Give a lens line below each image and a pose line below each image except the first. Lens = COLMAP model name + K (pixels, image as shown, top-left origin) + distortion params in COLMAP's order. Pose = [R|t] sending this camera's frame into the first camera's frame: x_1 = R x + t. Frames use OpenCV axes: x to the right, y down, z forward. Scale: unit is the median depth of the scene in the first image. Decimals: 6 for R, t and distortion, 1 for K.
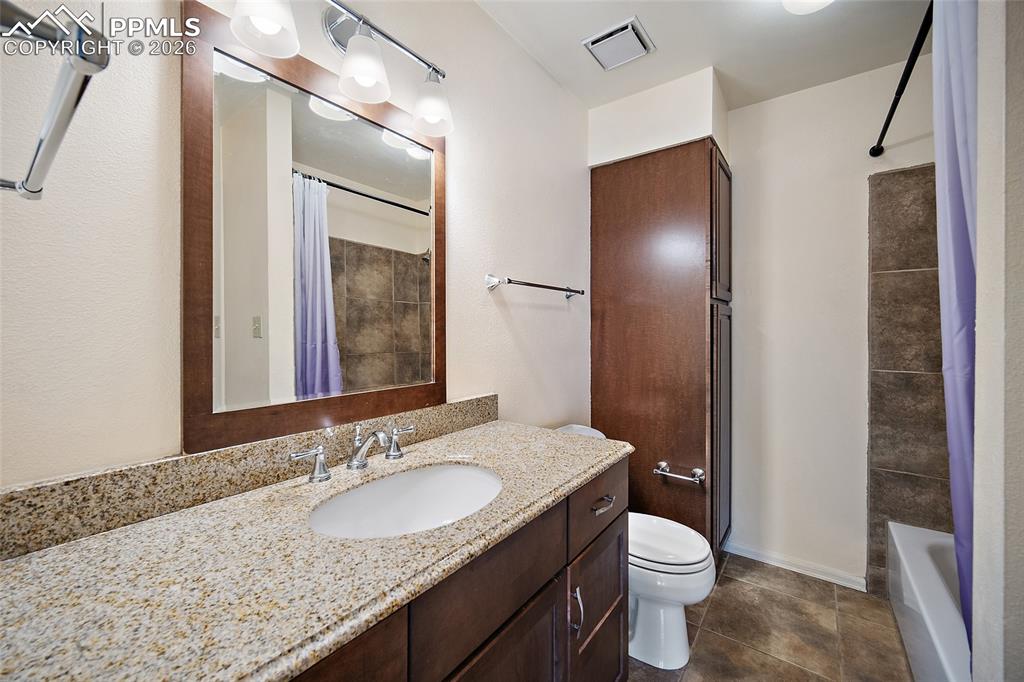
lens RADIAL K [[404.7, 0, 512.8], [0, 404.7, 335.1], [0, 0, 1]] dist [-0.000298, 0.000395]
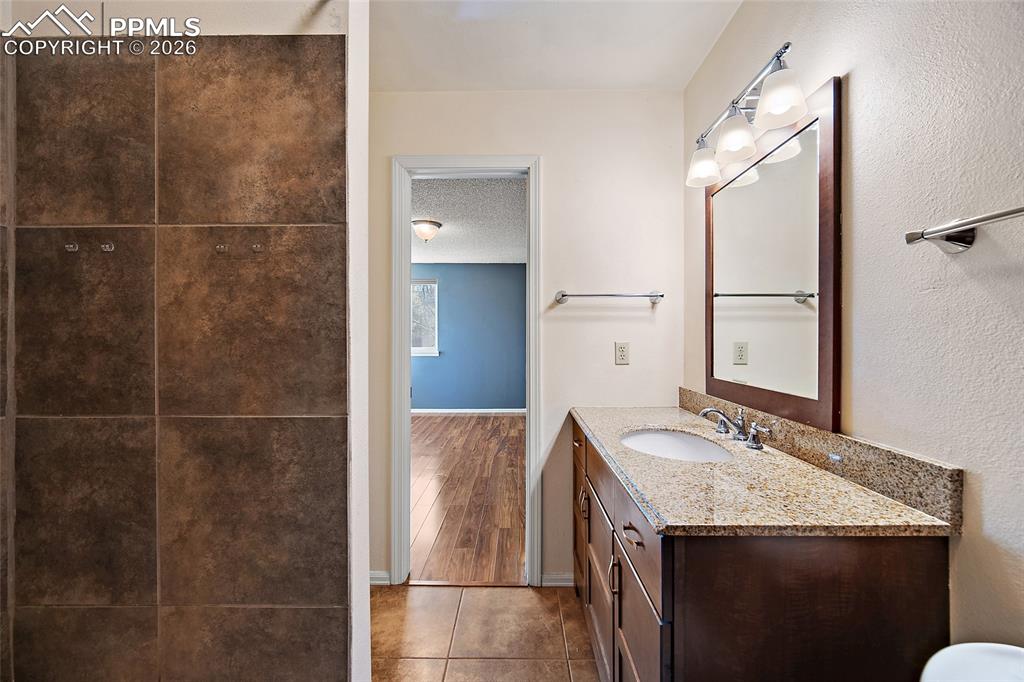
lens RADIAL K [[412.6, 0, 513.8], [0, 412.6, 327.2], [0, 0, 1]] dist [0.000320, 0.000418]
pose [[-0.805794, -0.009001, -0.592127, 0.717047], [-0.001256, 0.999908, -0.013491, -0.017040], [0.592194, -0.010127, -0.805731, 1.166840]]
